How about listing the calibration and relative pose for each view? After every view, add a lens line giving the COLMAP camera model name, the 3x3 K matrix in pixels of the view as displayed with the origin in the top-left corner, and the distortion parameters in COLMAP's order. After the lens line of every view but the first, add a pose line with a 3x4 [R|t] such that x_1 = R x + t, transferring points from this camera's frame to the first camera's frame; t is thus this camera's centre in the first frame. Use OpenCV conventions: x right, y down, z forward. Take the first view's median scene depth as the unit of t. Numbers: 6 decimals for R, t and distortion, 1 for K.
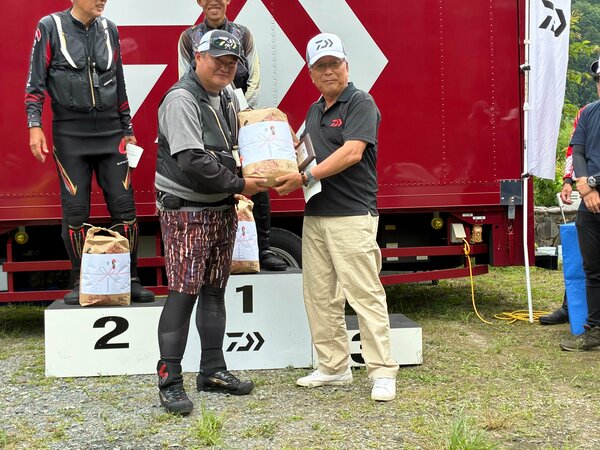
lens RADIAL K [[923.4, 0, 304.9], [0, 923.4, 225.9], [0, 0, 1]] dist [0.237651, -1.065648]
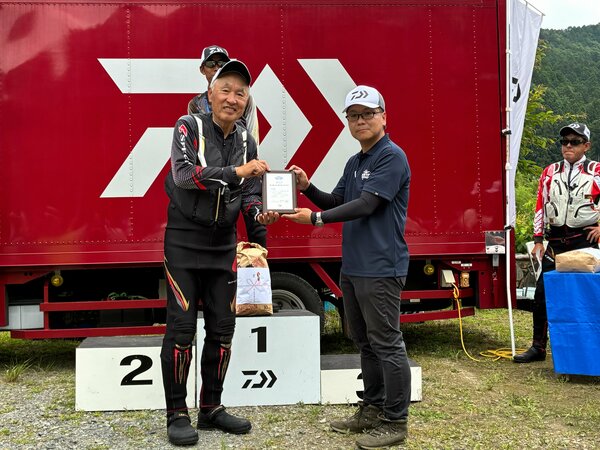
lens RADIAL K [[776.8, 0, 297.4], [0, 776.8, 223.8], [0, 0, 1]] dist [0.138575, -0.451625]
pose [[0.999982, 0.005945, -0.000366, -0.020439], [-0.005956, 0.998475, -0.054891, -0.006830], [0.000039, 0.054892, 0.998492, 0.077061]]
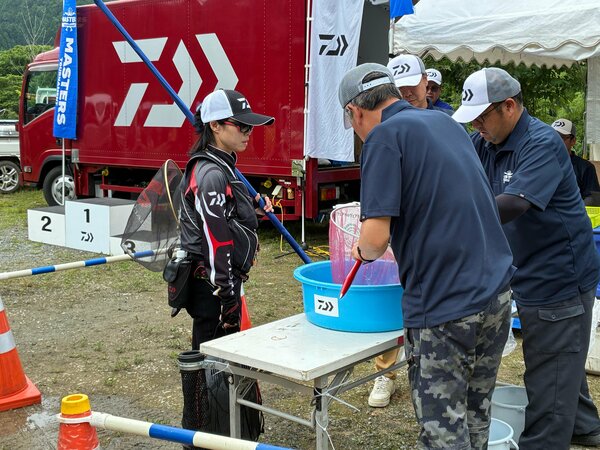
lens RADIAL K [[798.7, 0, 300.0], [0, 798.7, 225.0], [0, 0, 1]] dist [0.239258, -0.716345]
pose [[0.705972, 0.124322, -0.697243, 1.445120], [-0.046186, 0.990459, 0.129840, -0.144010], [0.706732, -0.059461, 0.704978, 0.107430]]
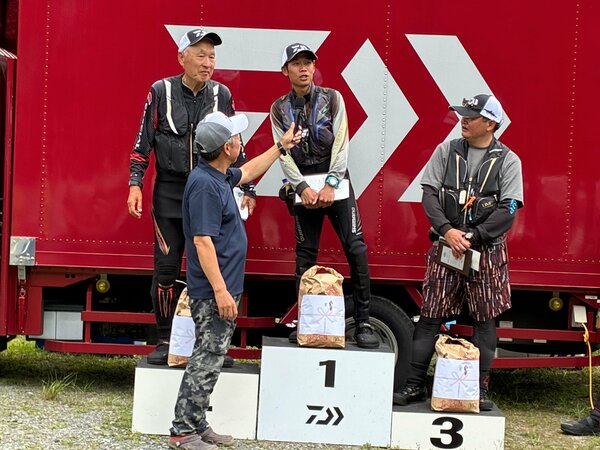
lens RADIAL K [[1706.6, 0, 300.0], [0, 1706.6, 225.0], [0, 0, 1]] dist [0.157540, 0.895295]
pose [[0.990483, 0.072769, -0.116825, 0.110370], [-0.072434, 0.997348, 0.007114, -0.092527], [0.117032, 0.001416, 0.993127, -0.844322]]
